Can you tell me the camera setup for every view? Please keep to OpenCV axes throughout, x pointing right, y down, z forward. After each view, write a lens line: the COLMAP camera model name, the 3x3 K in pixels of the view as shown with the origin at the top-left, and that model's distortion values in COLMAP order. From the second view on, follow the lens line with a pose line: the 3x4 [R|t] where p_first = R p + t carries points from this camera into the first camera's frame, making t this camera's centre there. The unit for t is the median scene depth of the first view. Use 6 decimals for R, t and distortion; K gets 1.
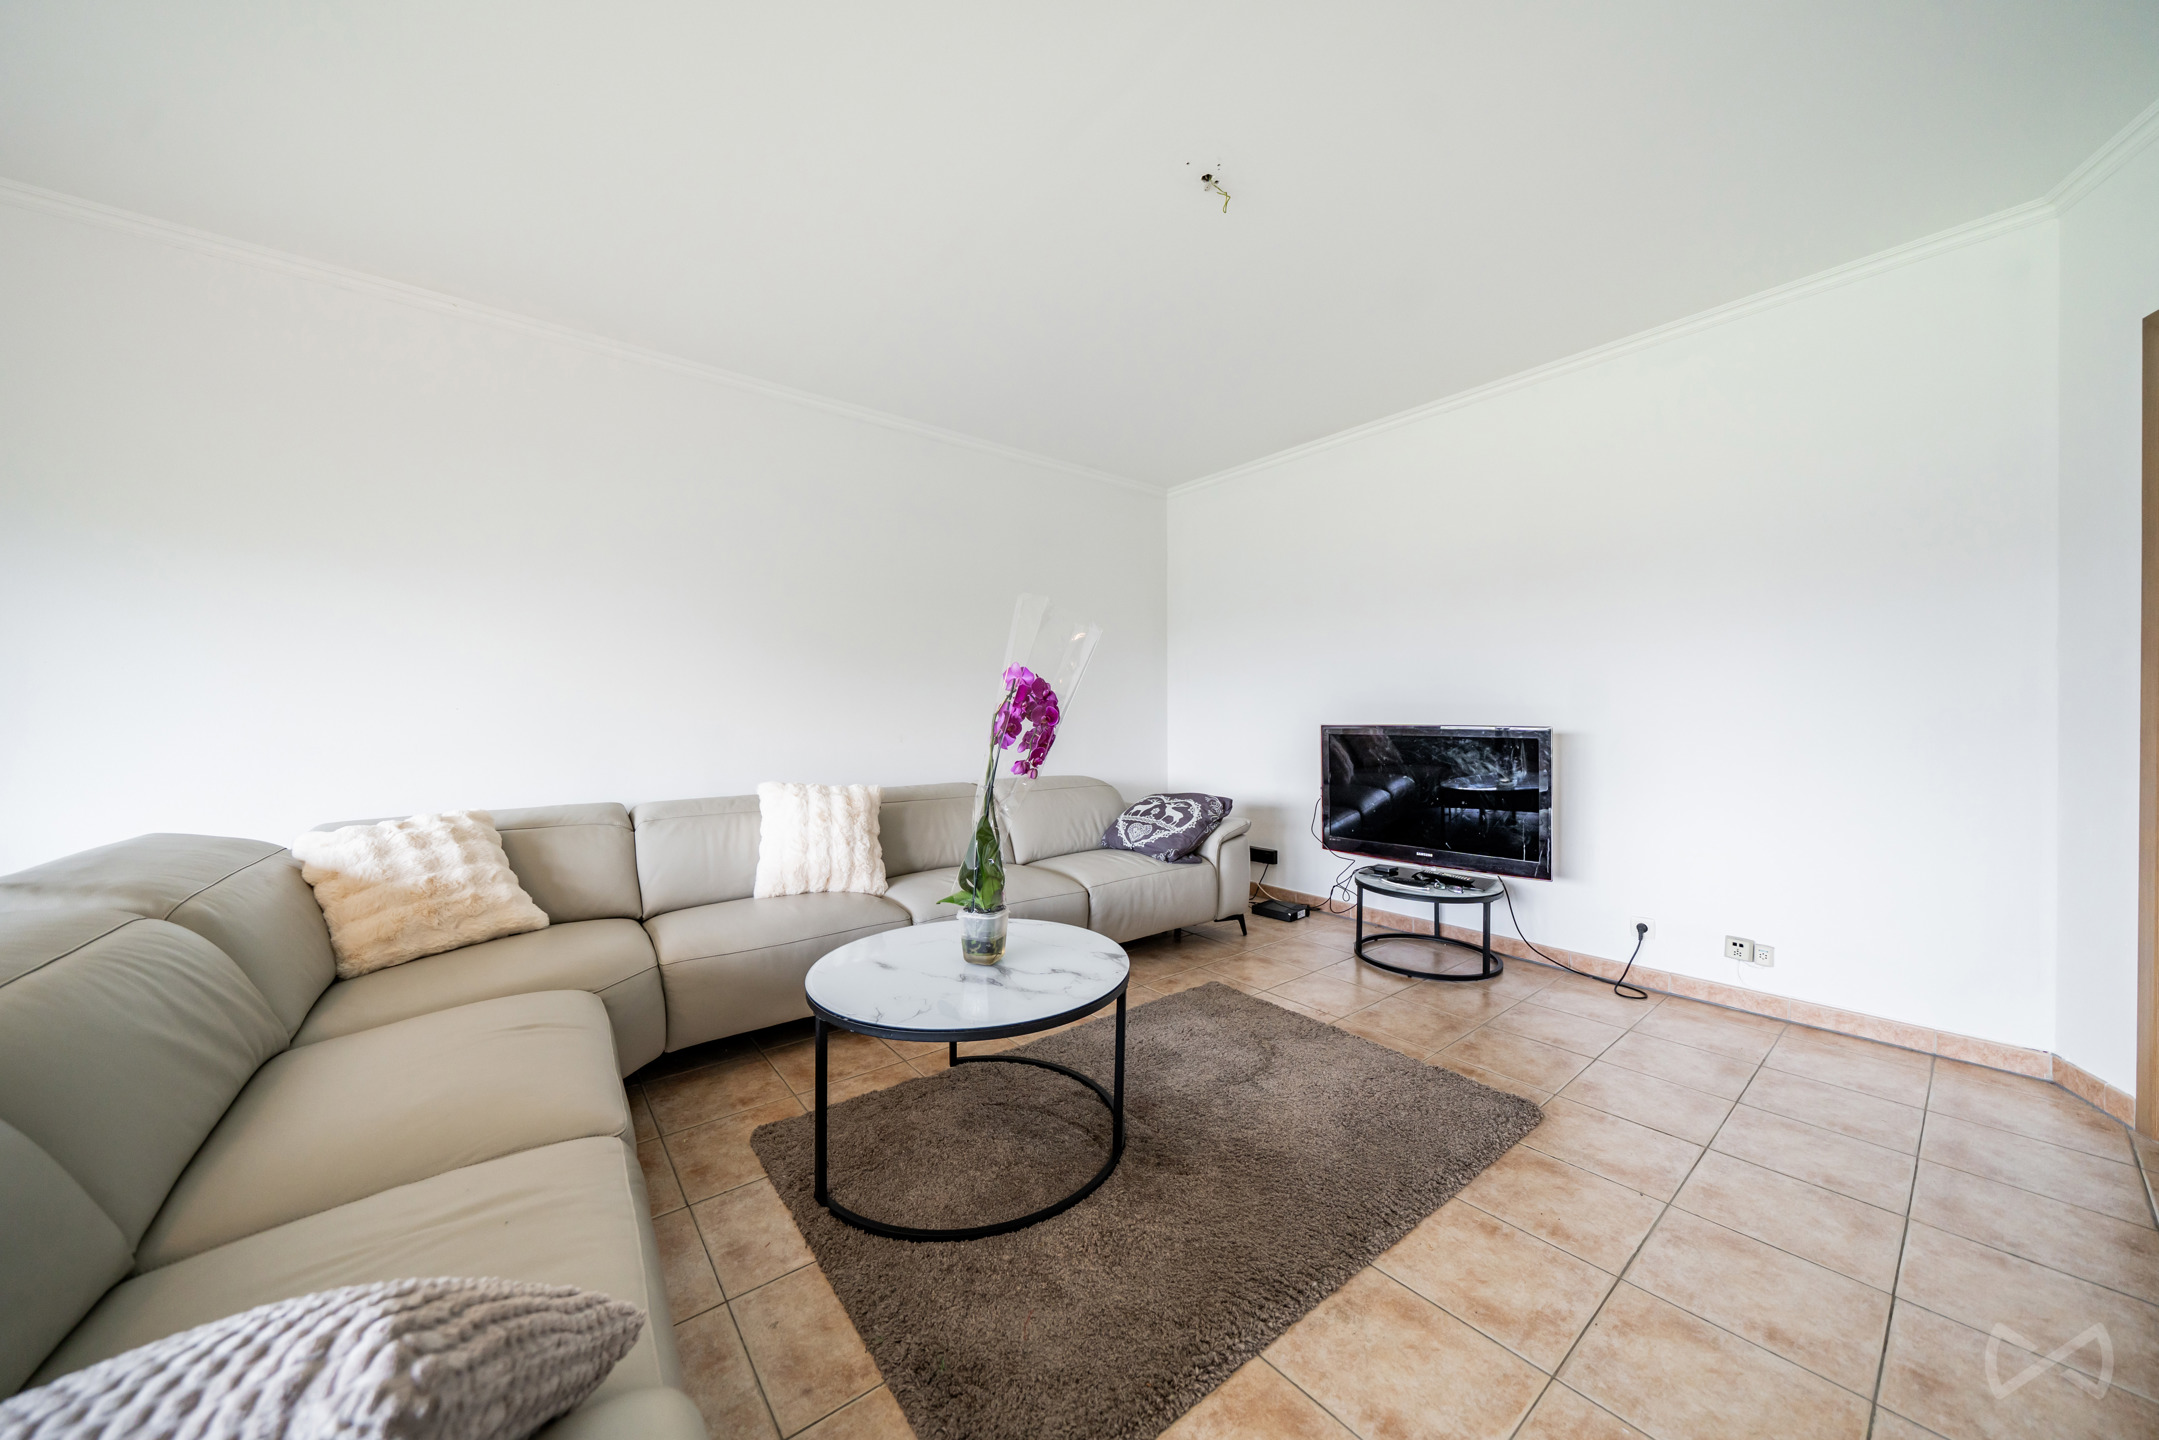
lens RADIAL K [[722.4, 0, 1079.5], [0, 722.4, 720.0], [0, 0, 1]] dist [-0.015121, 0.001360]
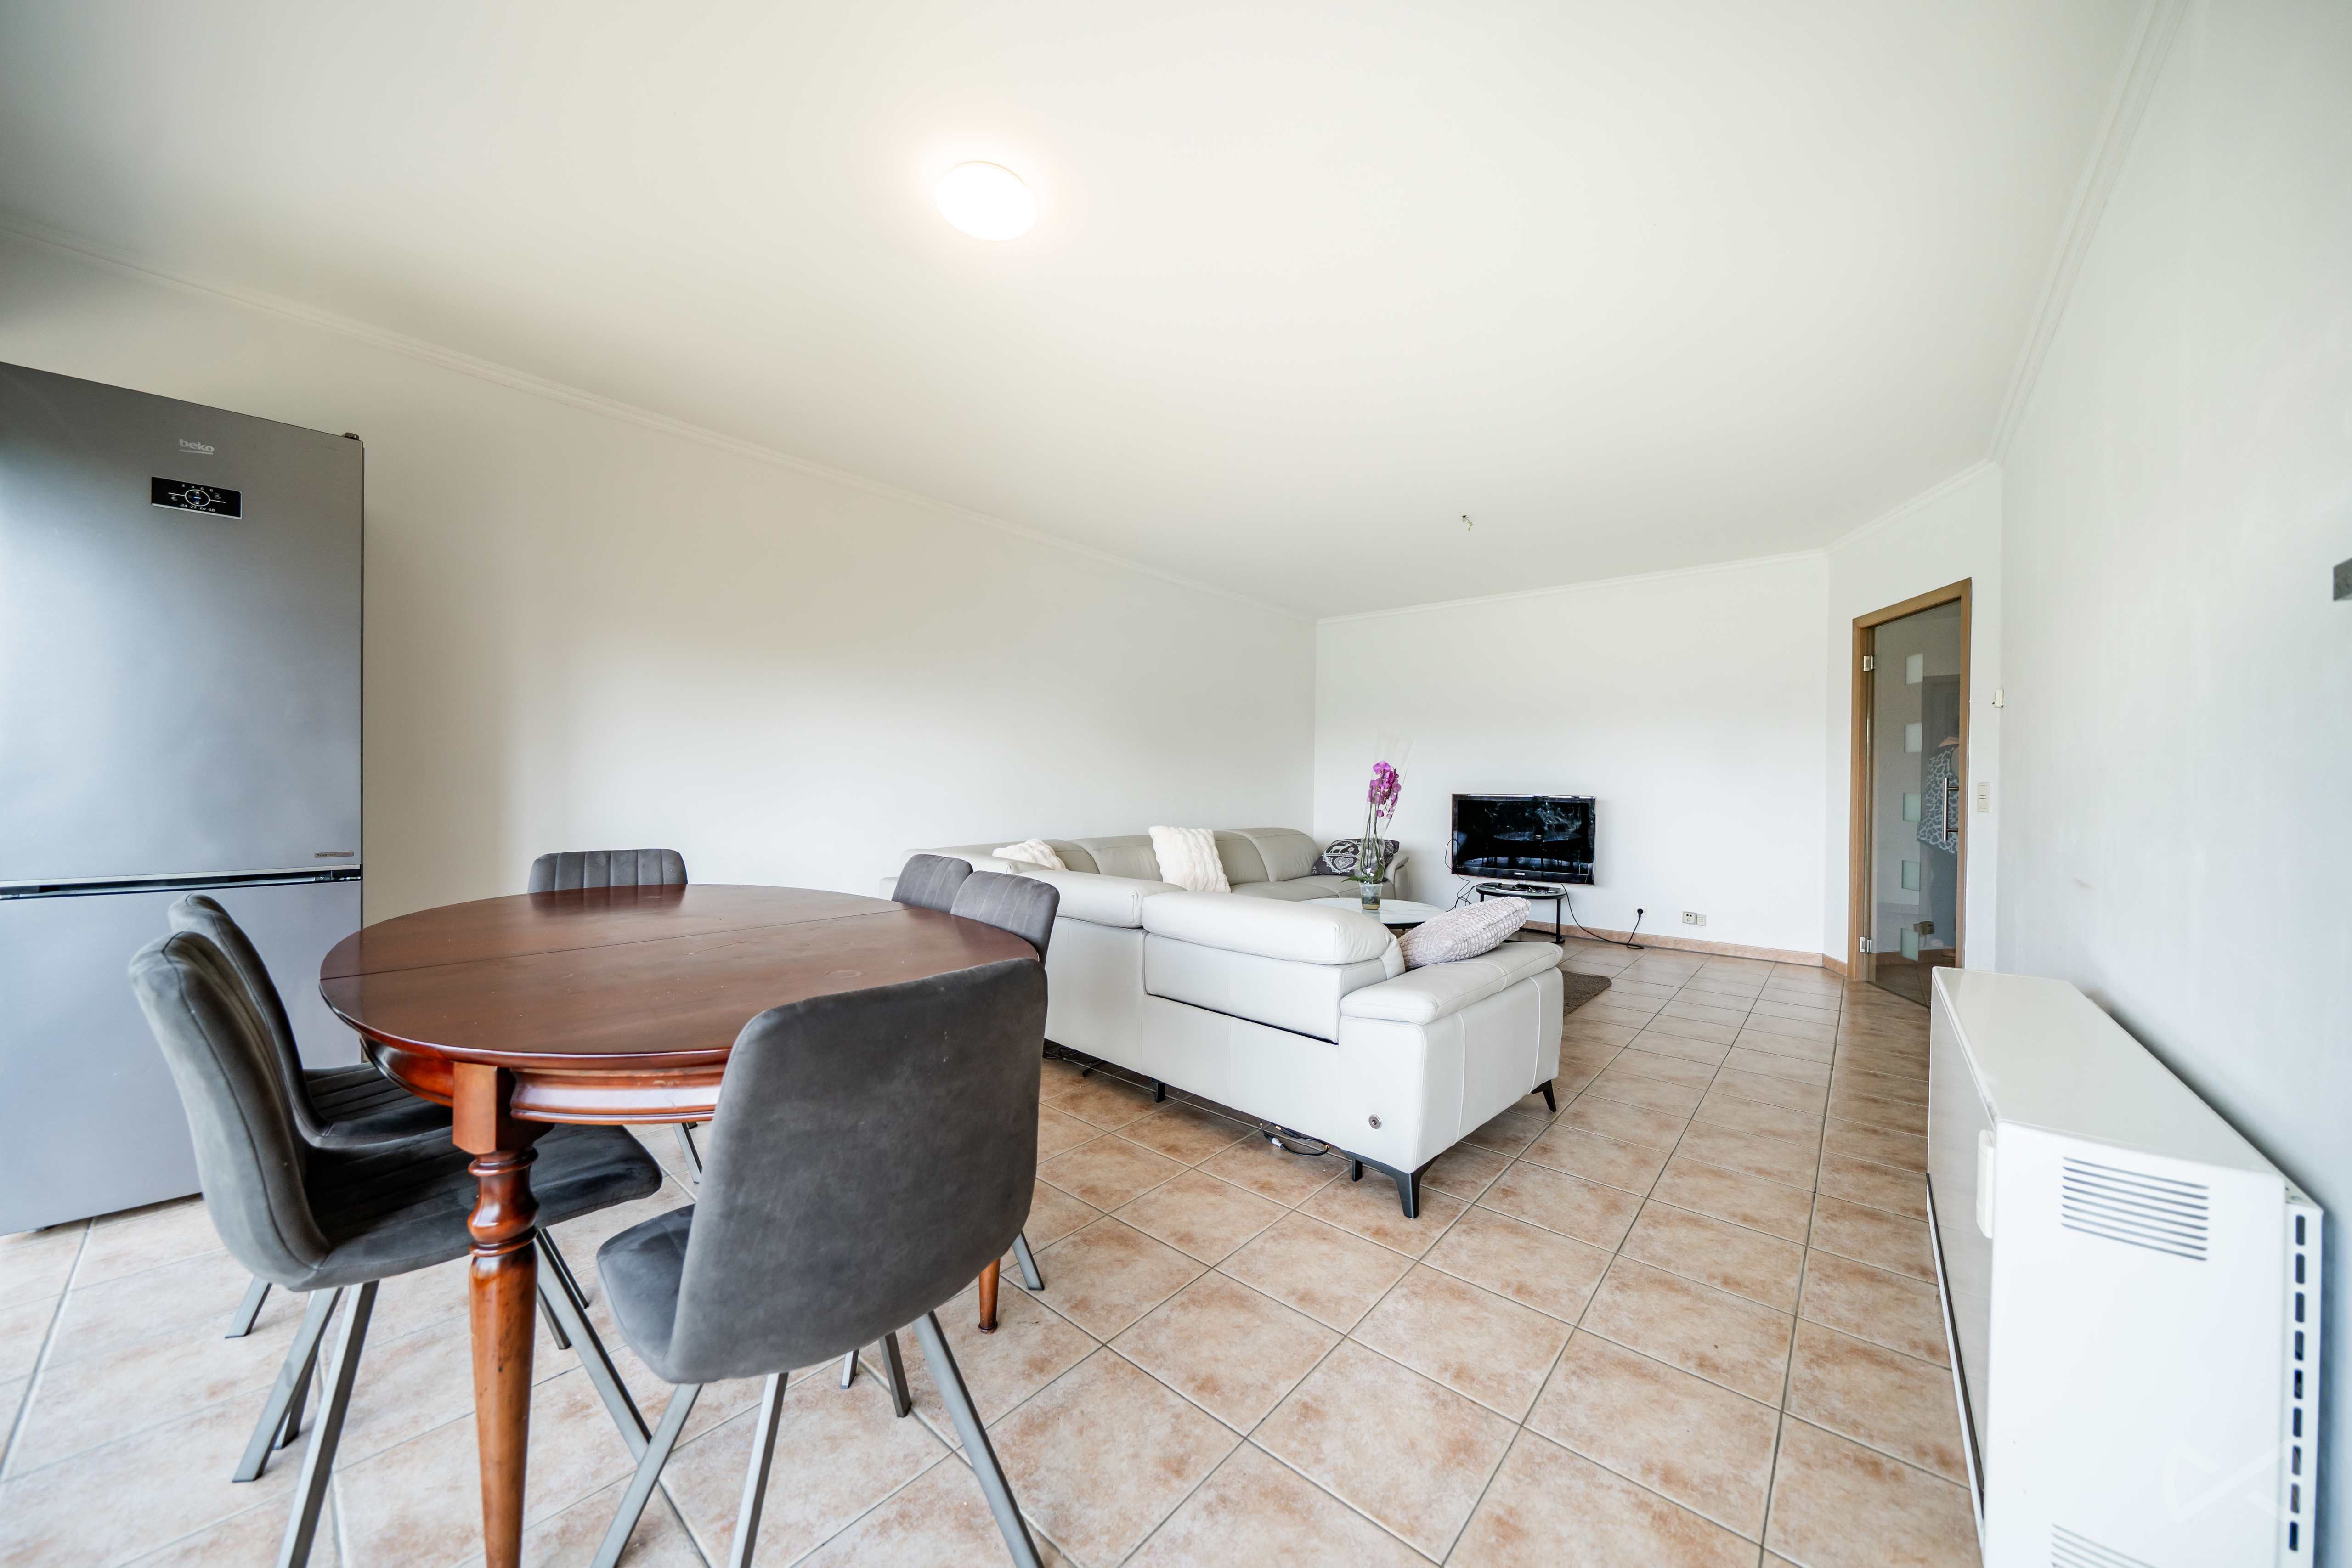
lens RADIAL K [[786.9, 0, 1176.0], [0, 786.9, 784.0], [0, 0, 1]] dist [-0.015121, 0.001360]
pose [[0.984381, 0.012967, 0.175571, -0.657951], [-0.011570, 0.999893, -0.008978, 0.008709], [-0.175669, 0.006806, 0.984426, -0.673576]]
